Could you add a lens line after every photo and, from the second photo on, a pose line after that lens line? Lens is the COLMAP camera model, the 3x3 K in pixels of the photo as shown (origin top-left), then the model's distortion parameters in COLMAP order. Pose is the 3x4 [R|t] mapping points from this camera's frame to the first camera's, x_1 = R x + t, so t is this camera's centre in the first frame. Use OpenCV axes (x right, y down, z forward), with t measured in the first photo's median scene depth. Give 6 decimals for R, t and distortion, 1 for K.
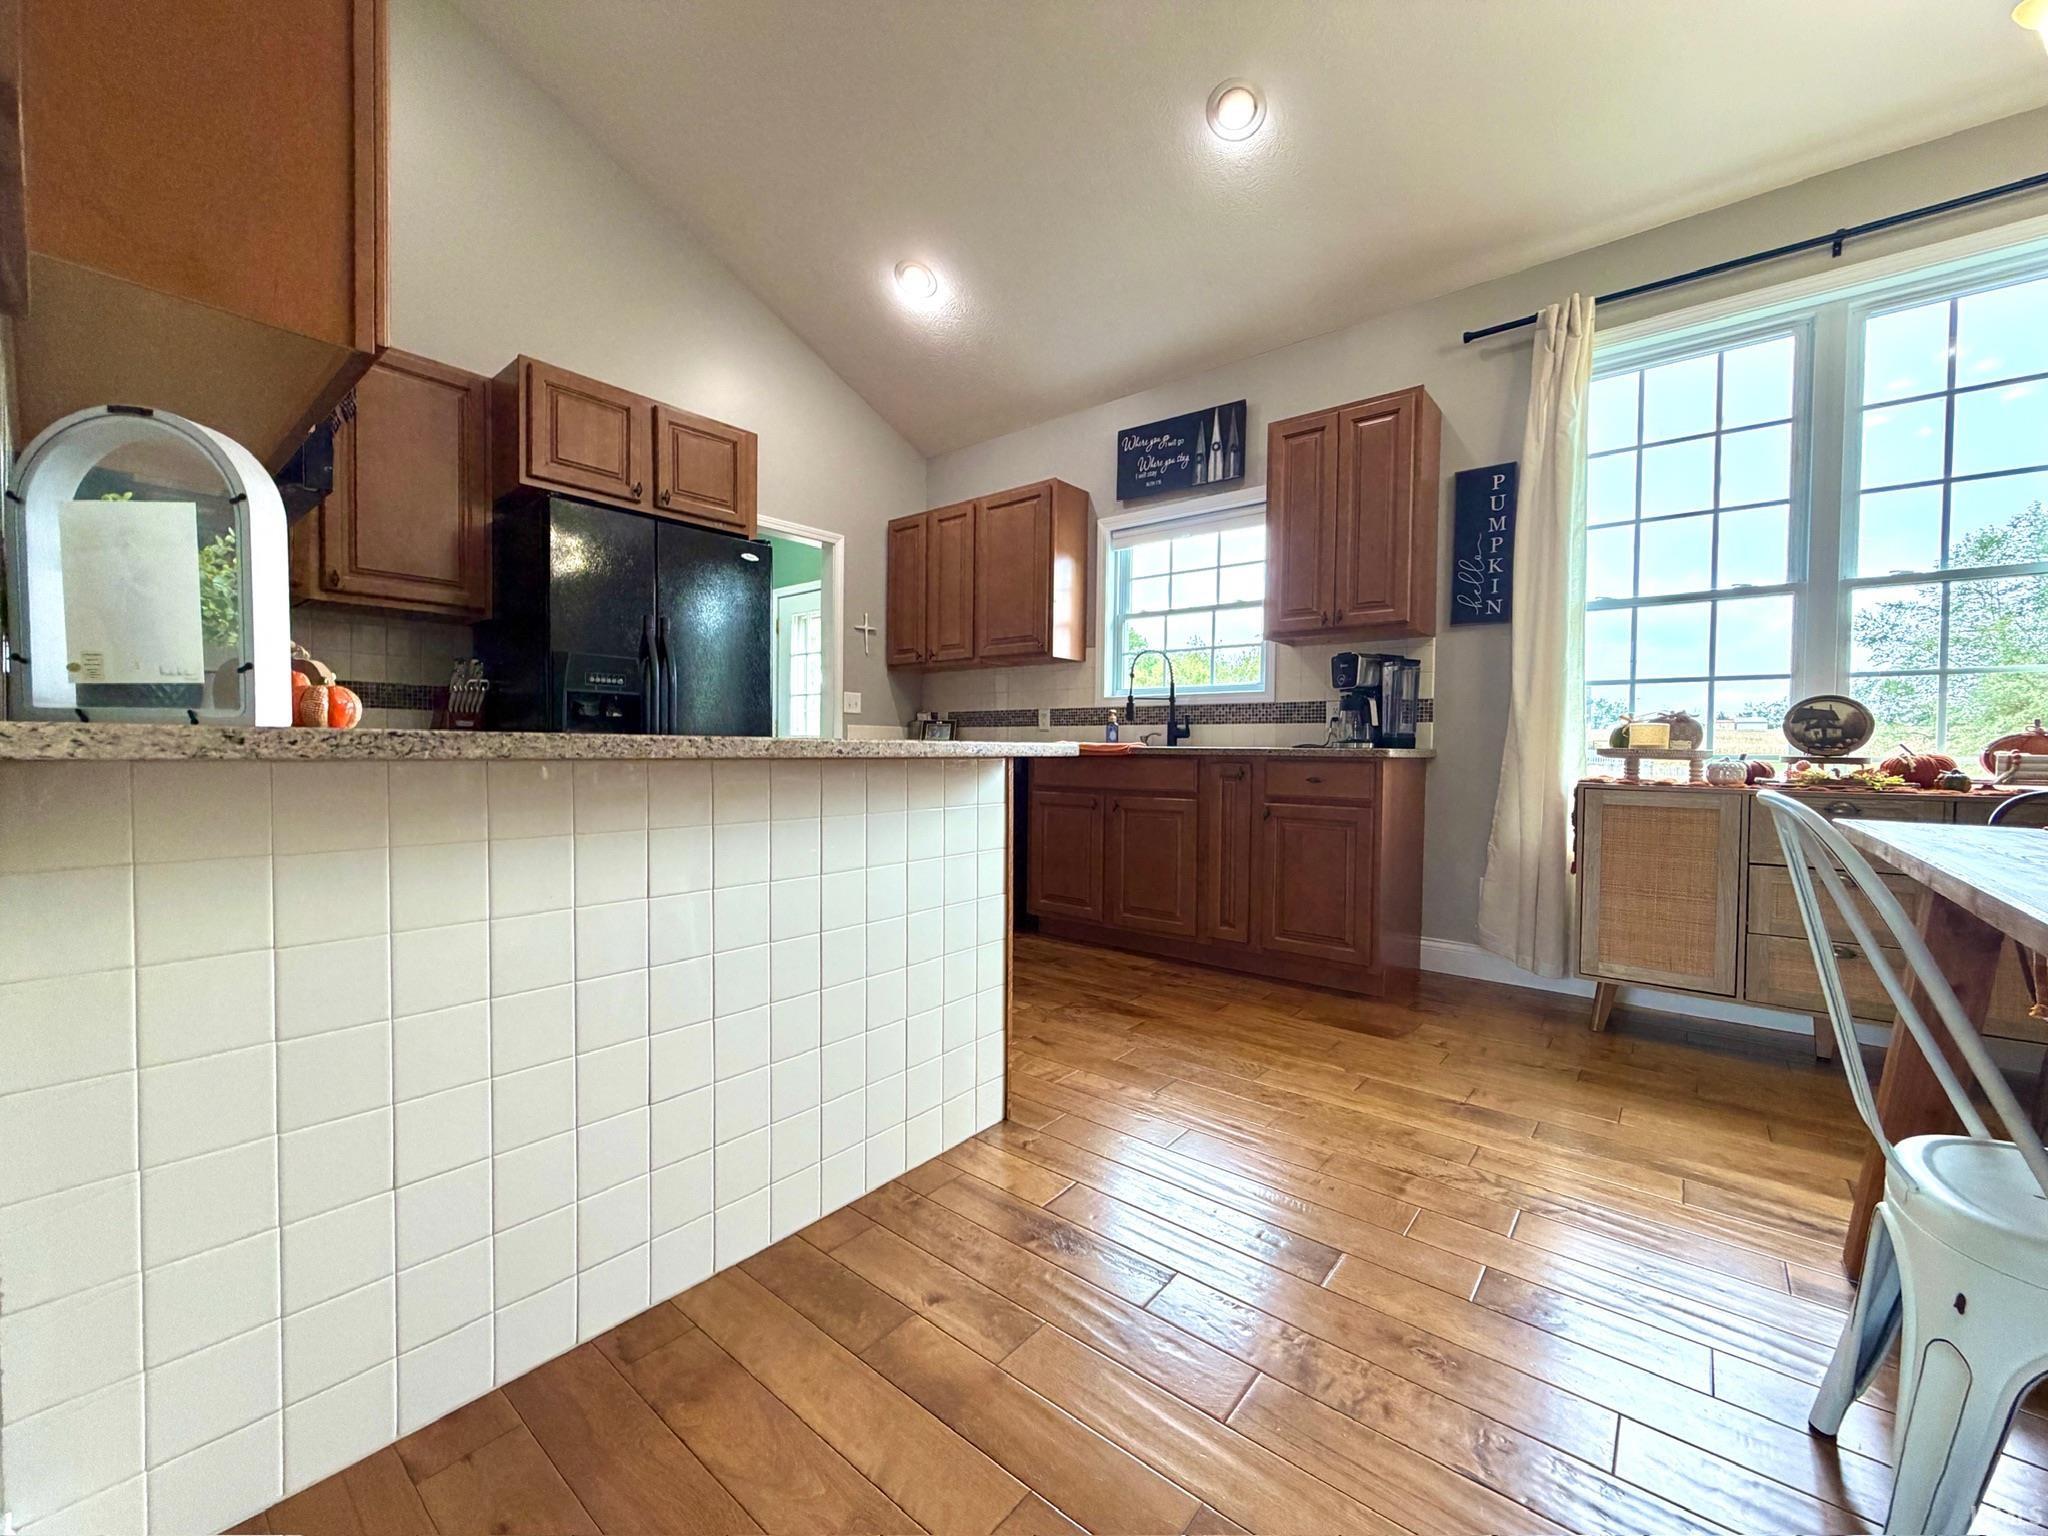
lens RADIAL K [[814.5, 0, 1018.8], [0, 814.5, 769.2], [0, 0, 1]] dist [0.000016, -0.000107]
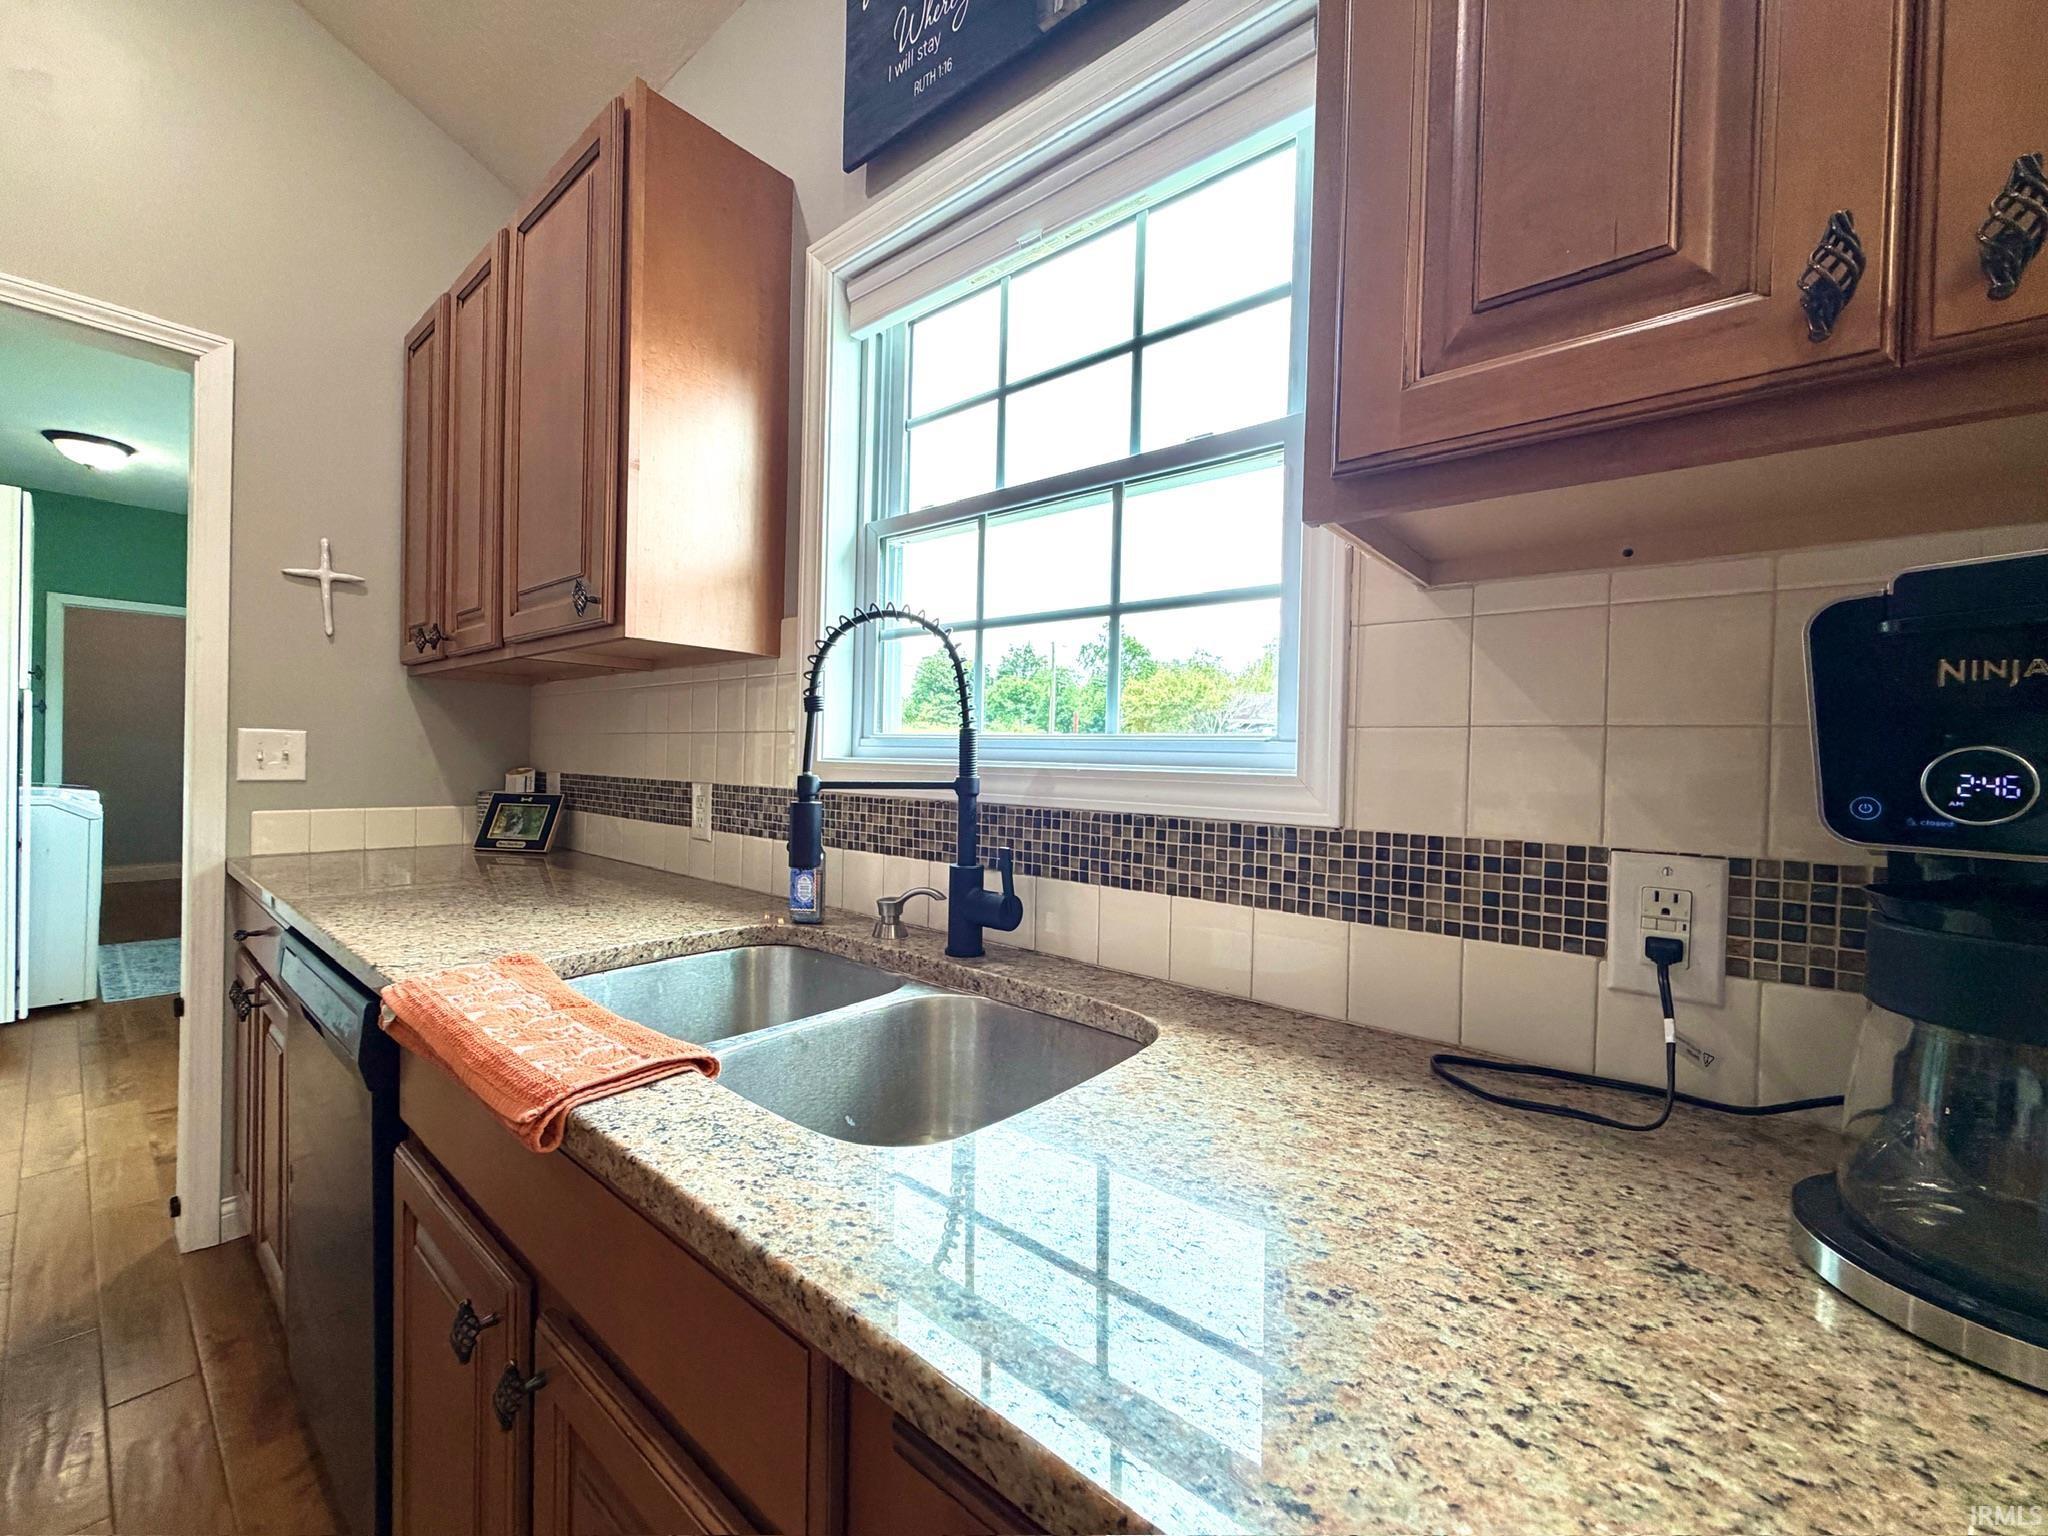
lens RADIAL K [[814.5, 0, 1018.8], [0, 814.5, 769.2], [0, 0, 1]] dist [0.000016, -0.000107]
pose [[0.999918, 0.011870, -0.004752, 0.210871], [-0.011933, 0.999839, -0.013395, -0.089588], [0.004592, 0.013451, 0.999899, 0.725496]]
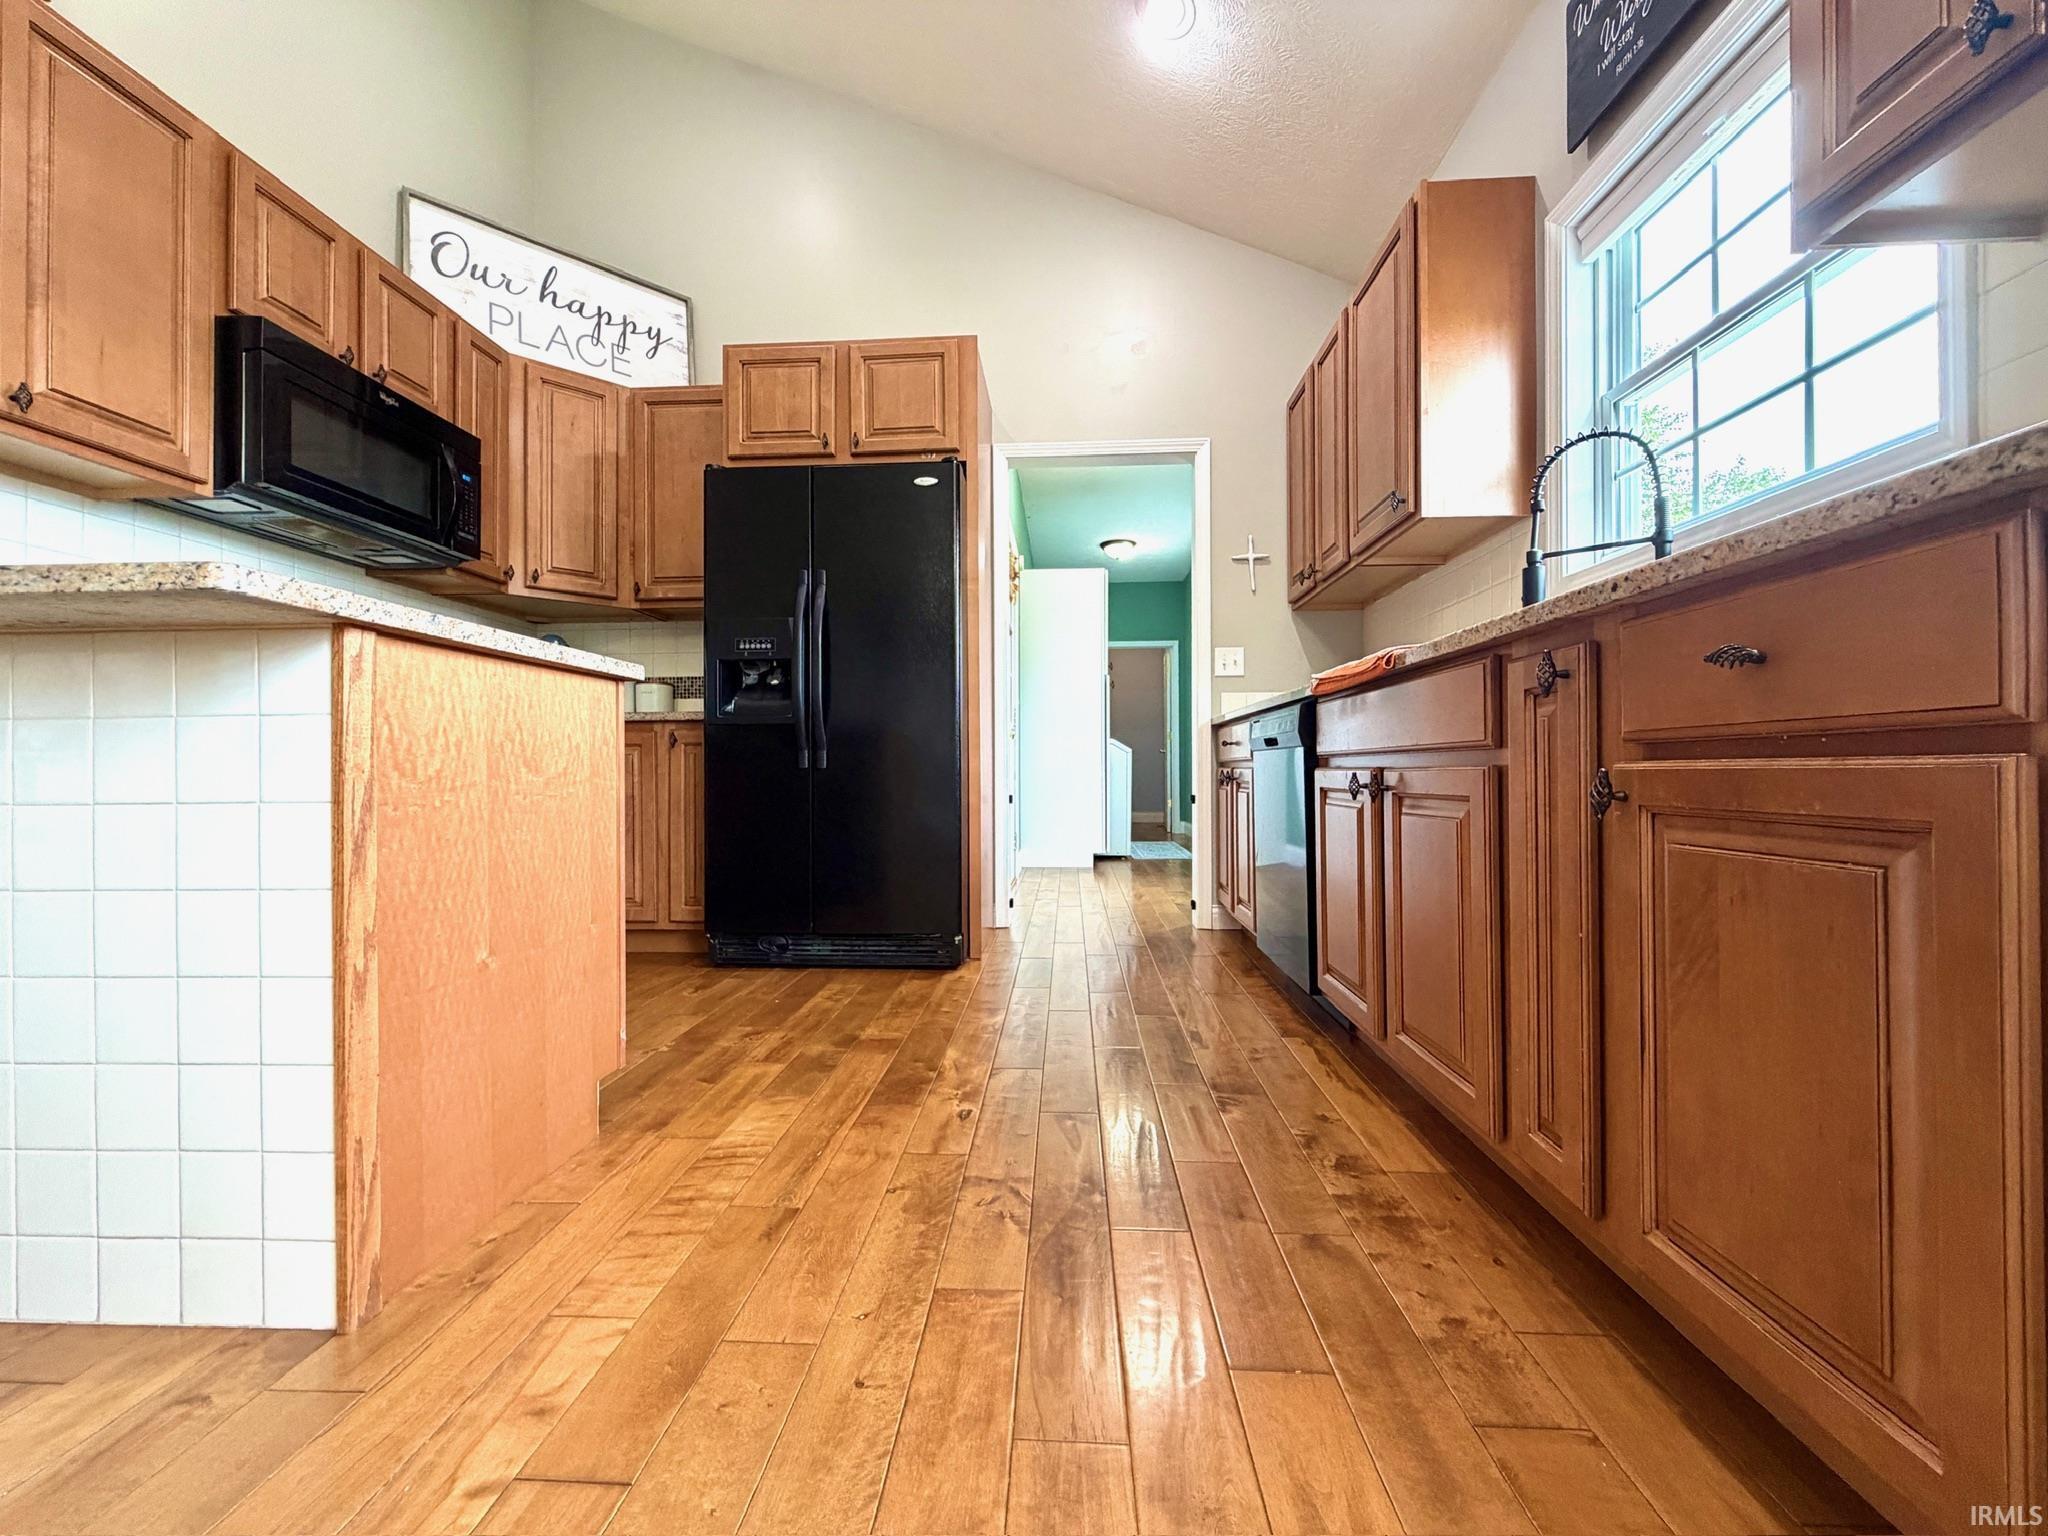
lens RADIAL K [[814.5, 0, 1018.8], [0, 814.5, 769.2], [0, 0, 1]] dist [0.000016, -0.000107]
pose [[0.595297, -0.016466, -0.803337, 0.326075], [-0.008543, 0.999604, -0.026820, 0.043071], [0.803460, 0.022828, 0.594921, 0.512207]]
